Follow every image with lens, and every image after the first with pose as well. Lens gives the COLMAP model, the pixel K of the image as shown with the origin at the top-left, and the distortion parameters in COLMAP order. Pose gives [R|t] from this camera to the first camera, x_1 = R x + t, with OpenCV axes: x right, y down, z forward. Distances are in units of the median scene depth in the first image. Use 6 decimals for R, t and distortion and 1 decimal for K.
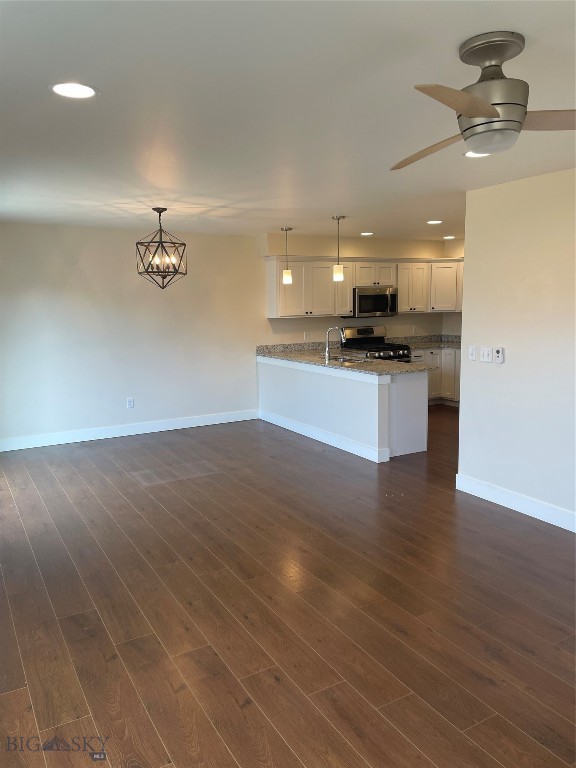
lens RADIAL K [[583.2, 0, 285.4], [0, 583.2, 383.3], [0, 0, 1]] dist [0.089857, -0.100597]
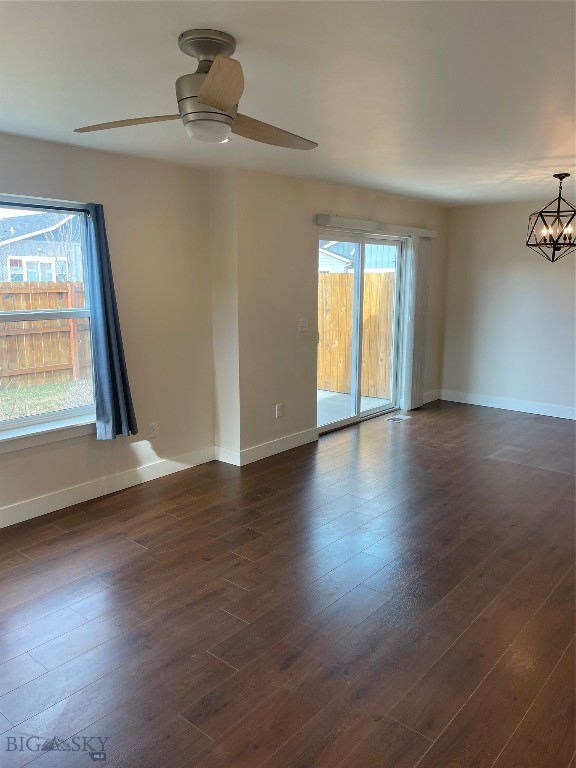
lens RADIAL K [[594.5, 0, 276.6], [0, 594.5, 348.0], [0, 0, 1]] dist [0.092393, 0.000014]
pose [[0.320299, 0.127557, -0.938689, 0.586166], [-0.141064, 0.986268, 0.085889, -0.047560], [0.936755, 0.104905, 0.333895, 0.287840]]
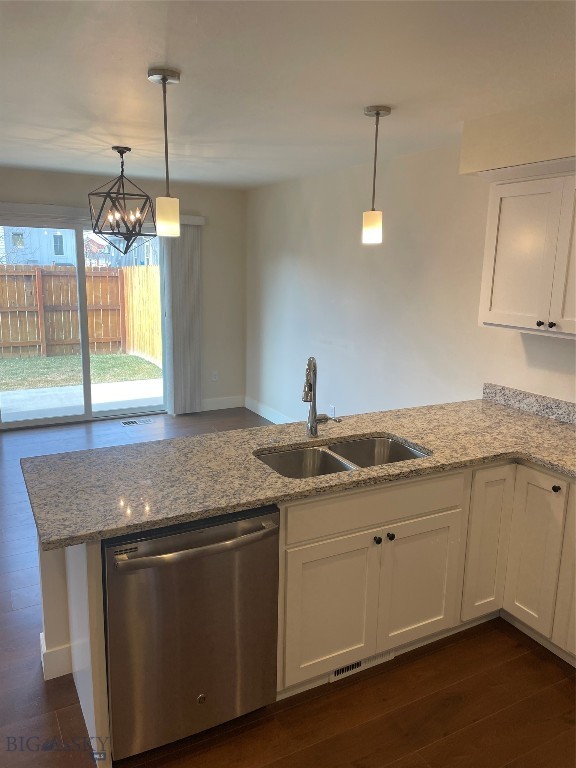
lens RADIAL K [[583.2, 0, 285.4], [0, 583.2, 383.3], [0, 0, 1]] dist [0.089857, -0.100597]
pose [[-0.030985, 0.215749, -0.975957, 0.600106], [-0.165445, 0.961850, 0.217883, -0.205725], [0.985732, 0.168218, 0.005892, 1.262532]]
